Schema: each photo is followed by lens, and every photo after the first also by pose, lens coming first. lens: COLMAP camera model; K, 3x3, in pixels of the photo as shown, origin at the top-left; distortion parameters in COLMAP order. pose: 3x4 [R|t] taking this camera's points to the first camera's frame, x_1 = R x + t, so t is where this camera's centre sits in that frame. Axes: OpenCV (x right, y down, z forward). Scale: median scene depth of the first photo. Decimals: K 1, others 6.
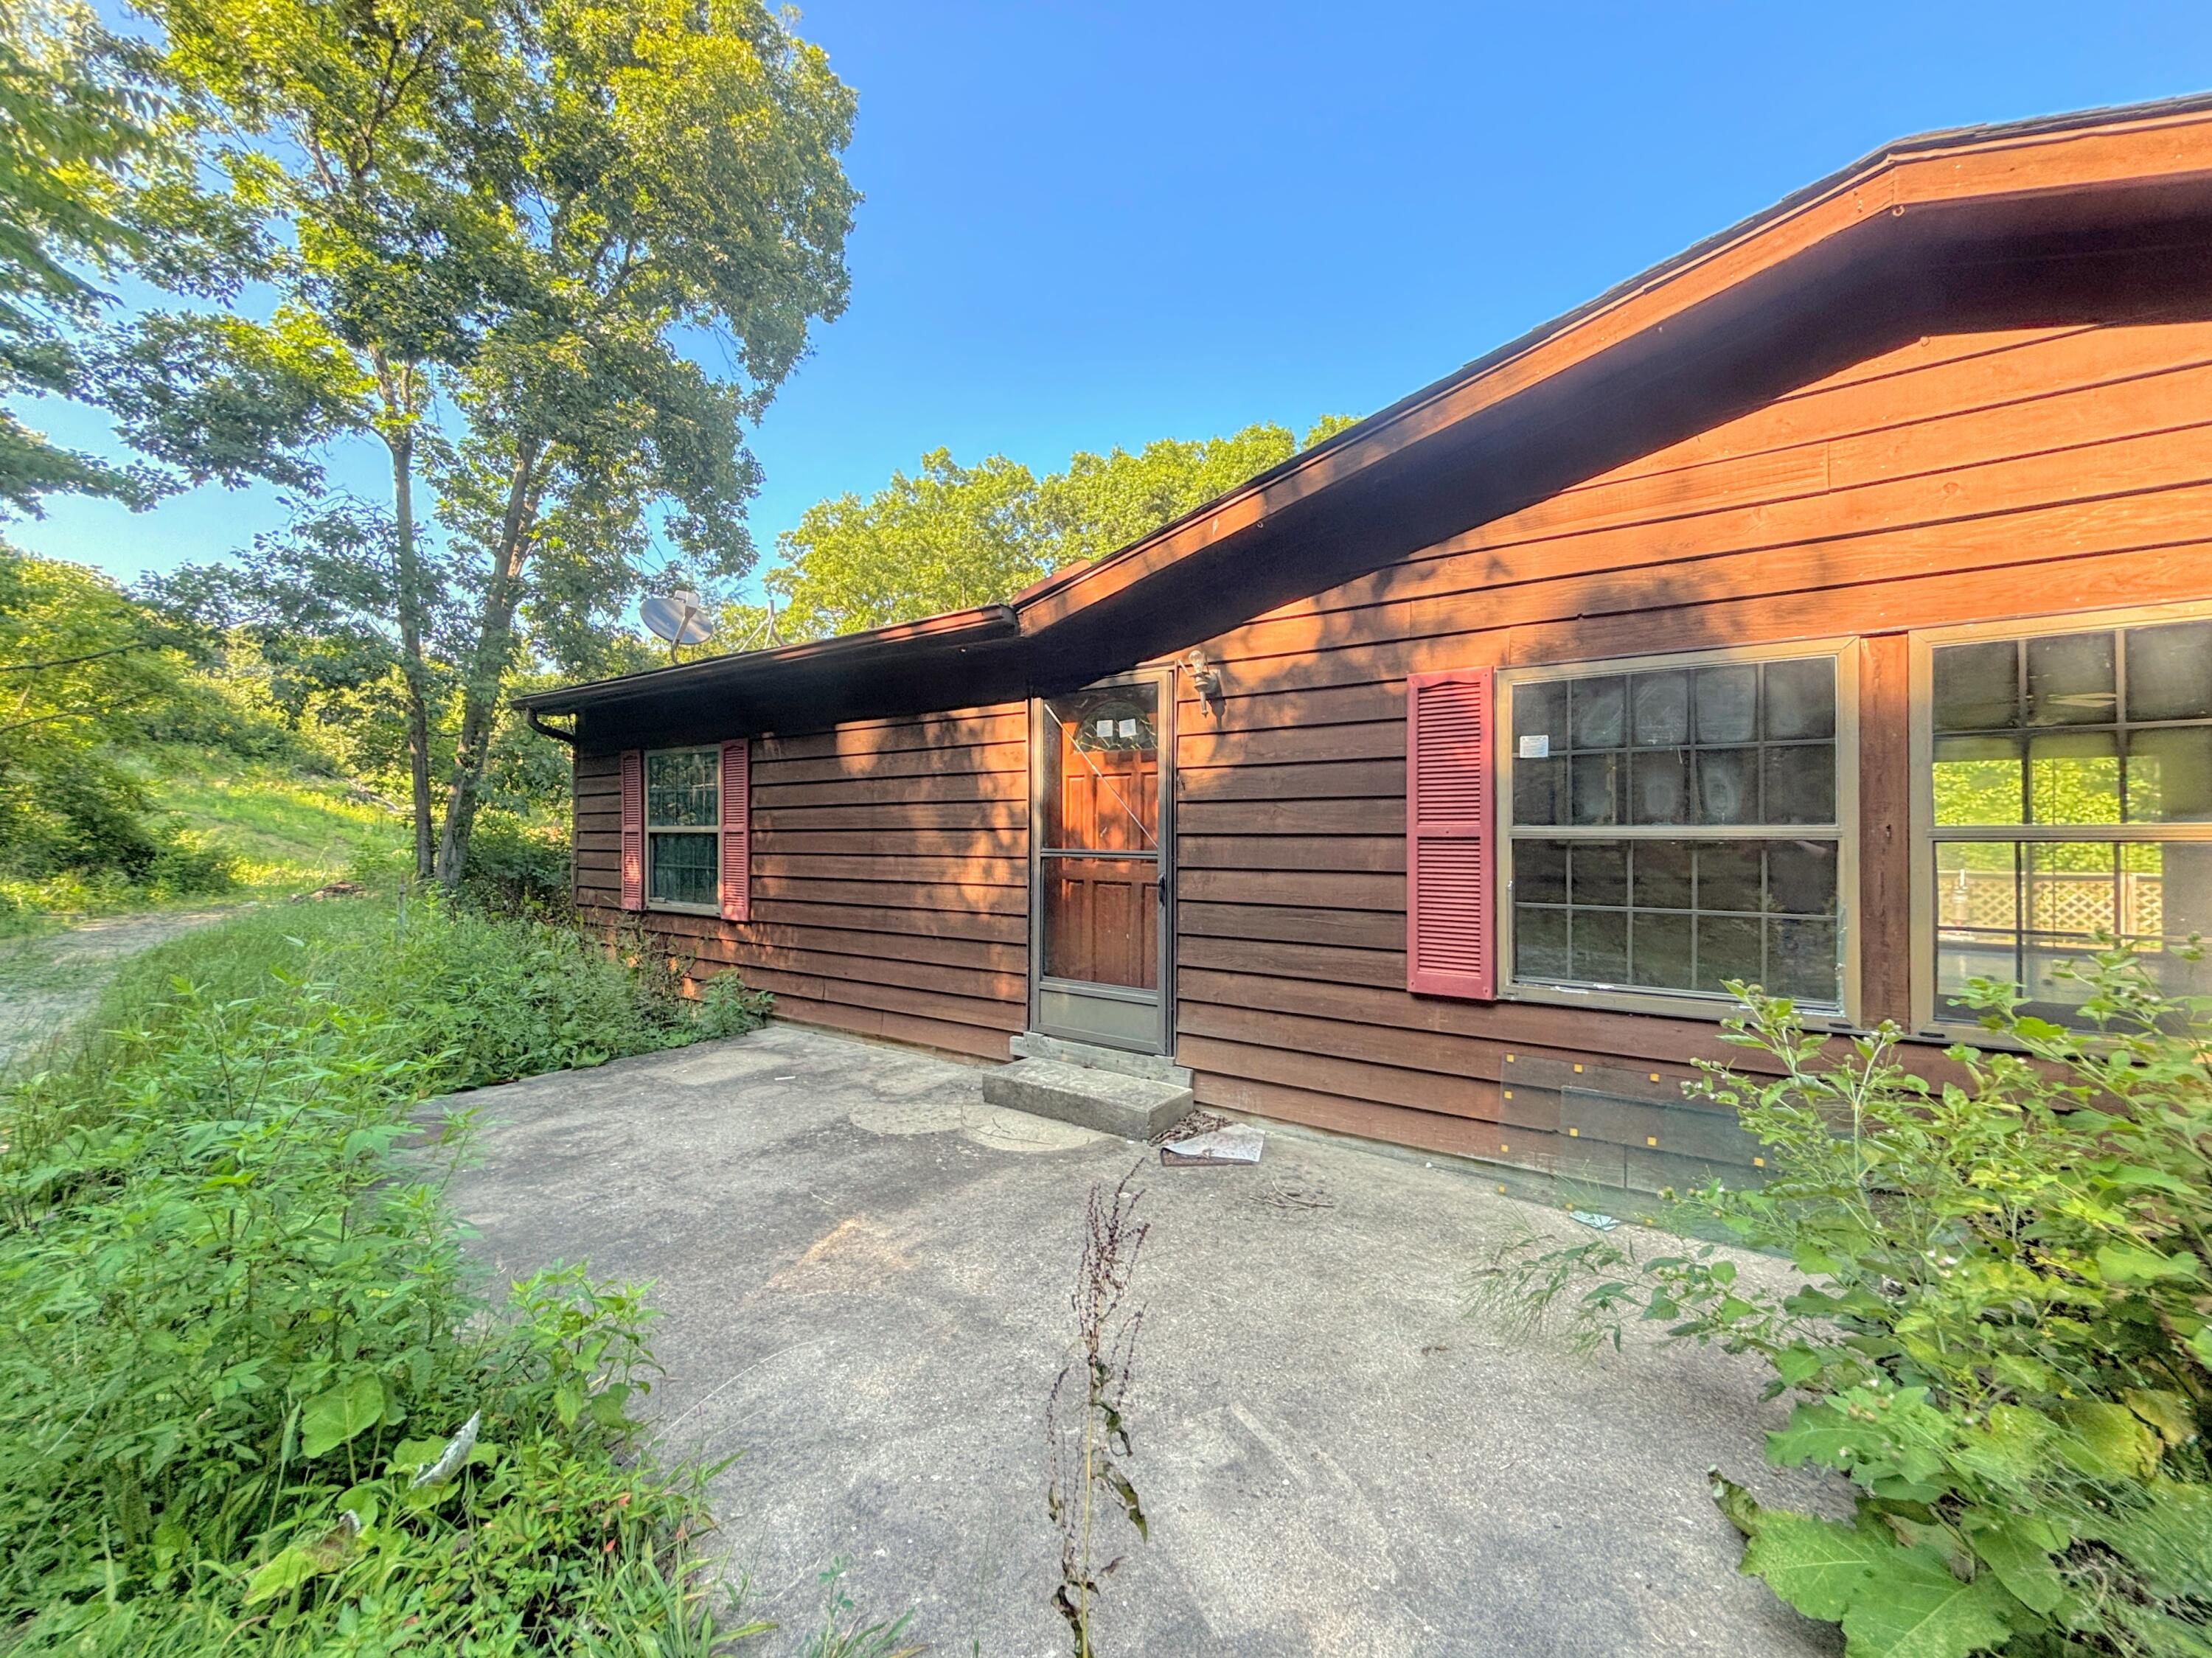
lens RADIAL K [[888.6, 0, 1092.3], [0, 888.6, 821.6], [0, 0, 1]] dist [0.003746, -0.002524]
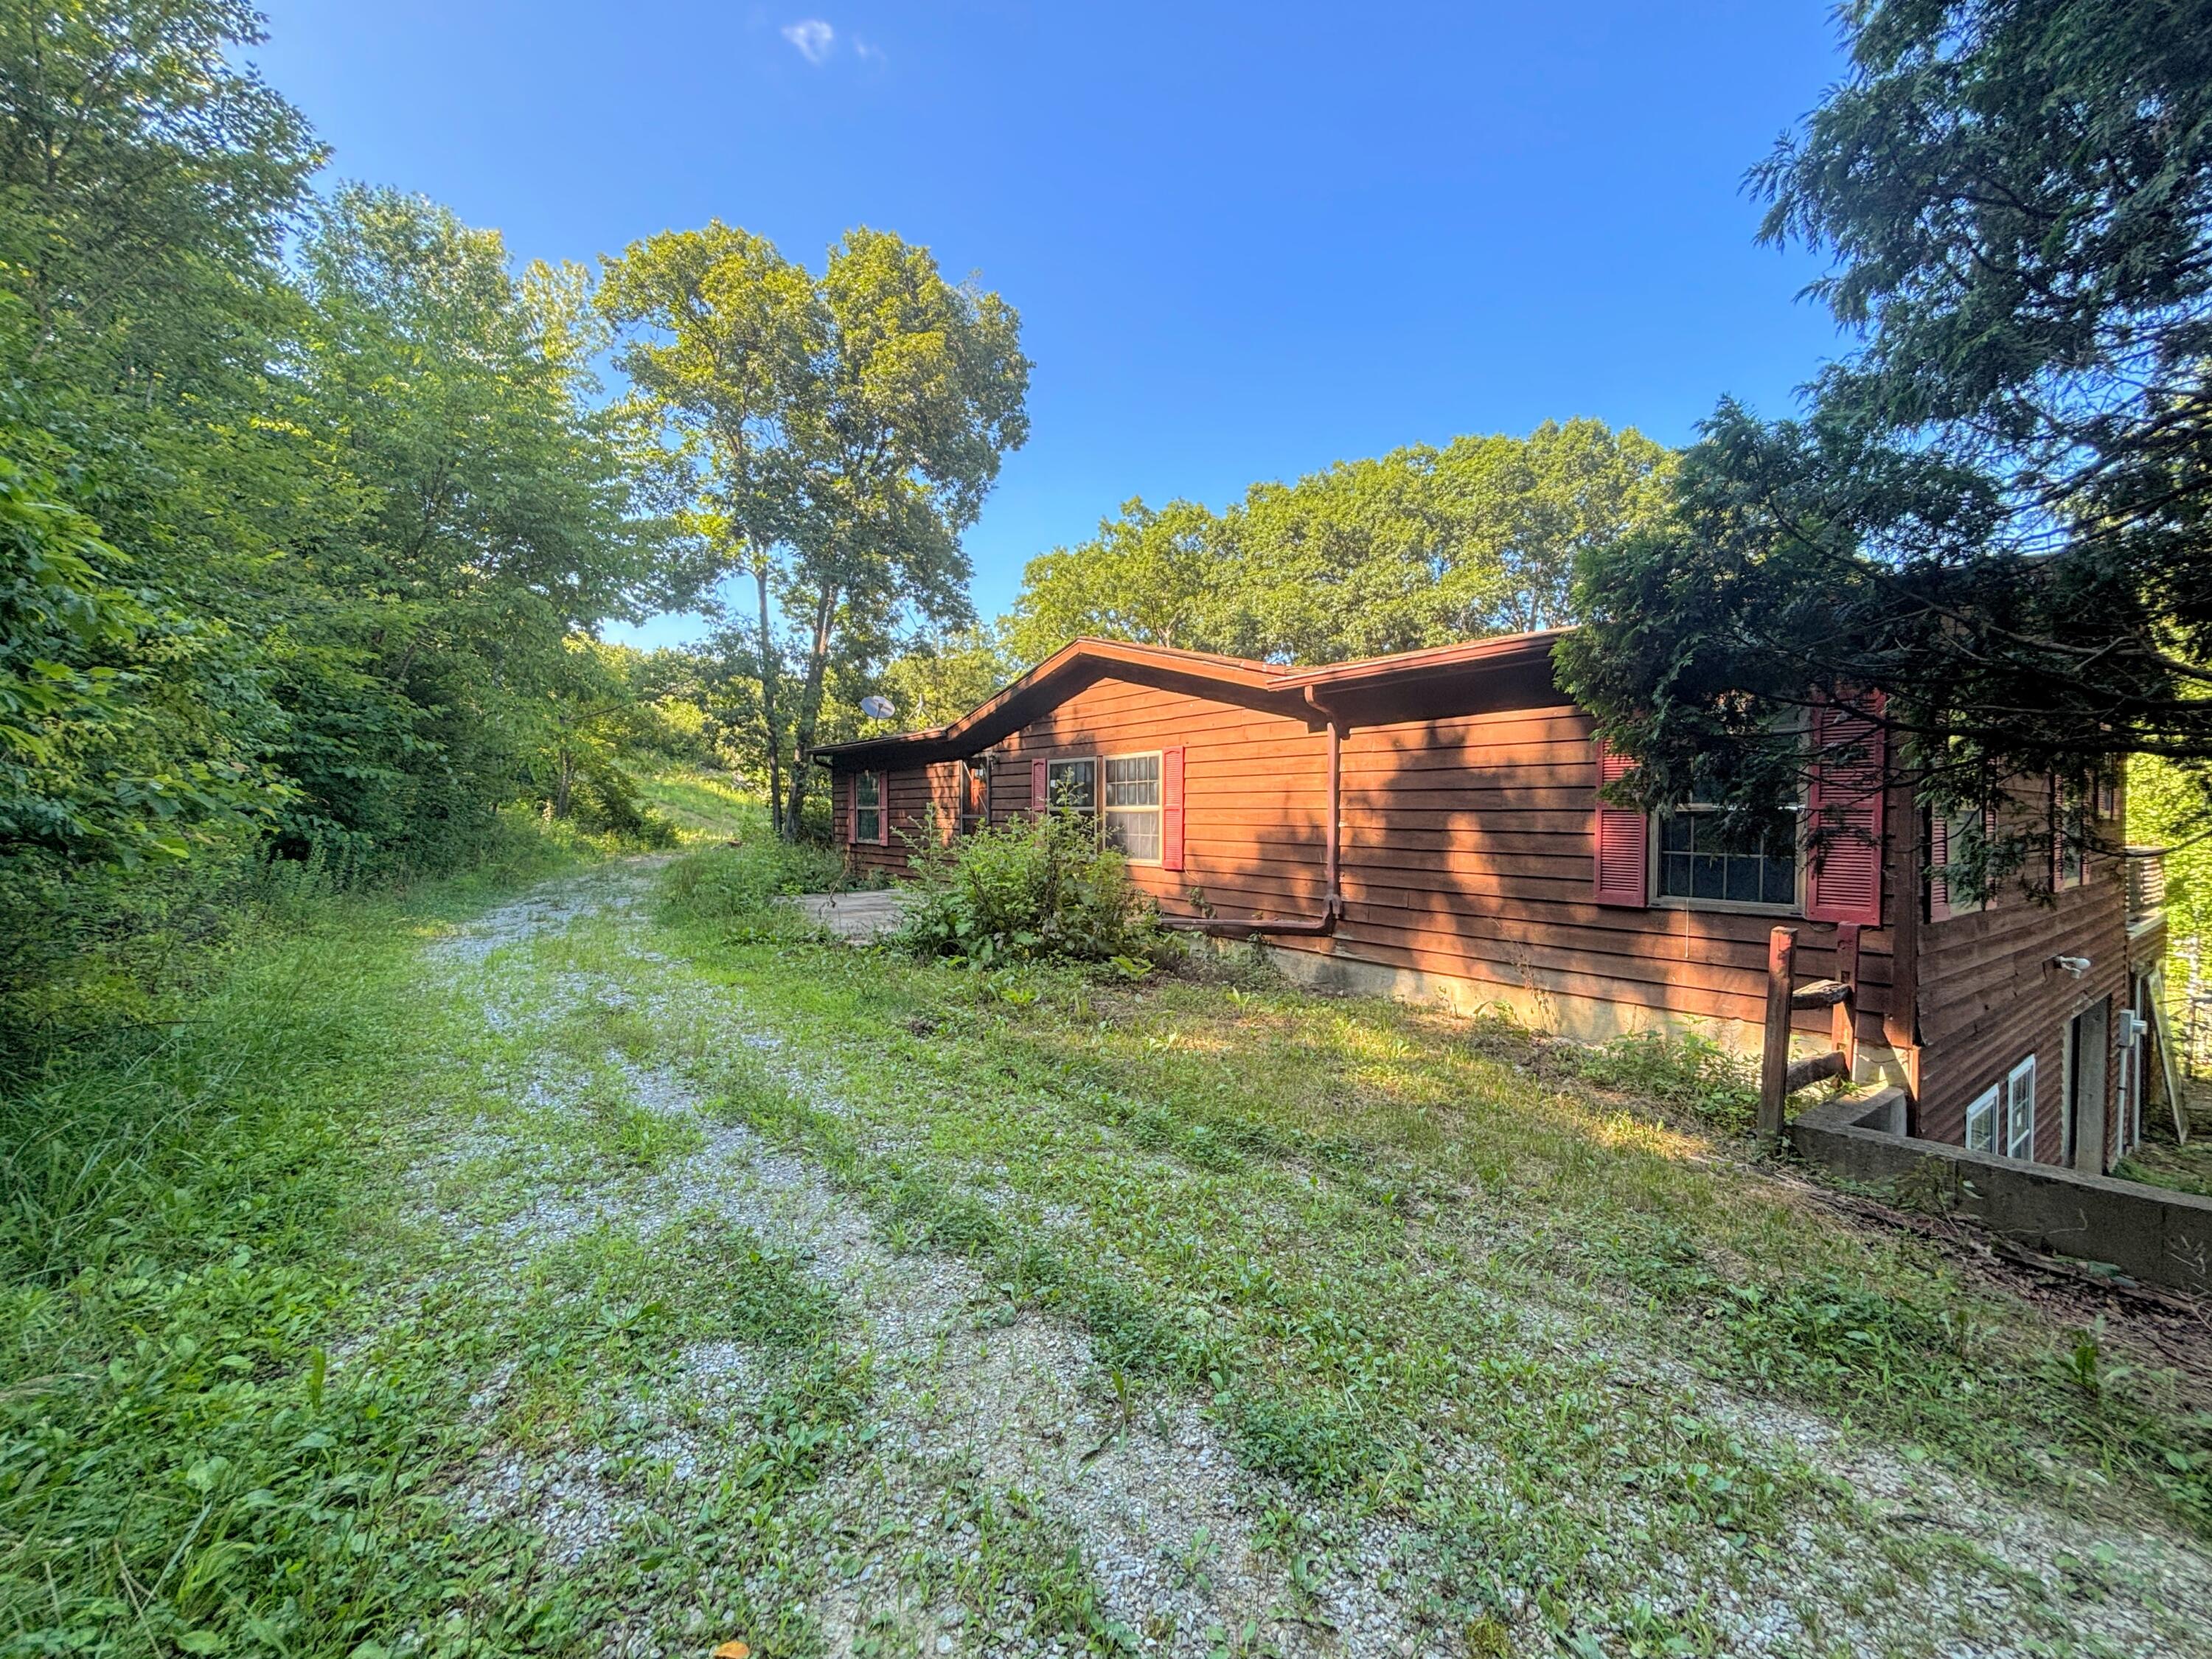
lens RADIAL K [[888.7, 0, 1110.7], [0, 888.7, 835.5], [0, 0, 1]] dist [0.003746, -0.002524]
pose [[0.958252, 0.011019, -0.285713, 0.310316], [-0.000403, 0.999308, 0.037190, -0.002420], [0.285926, -0.035523, 0.957593, -0.399220]]
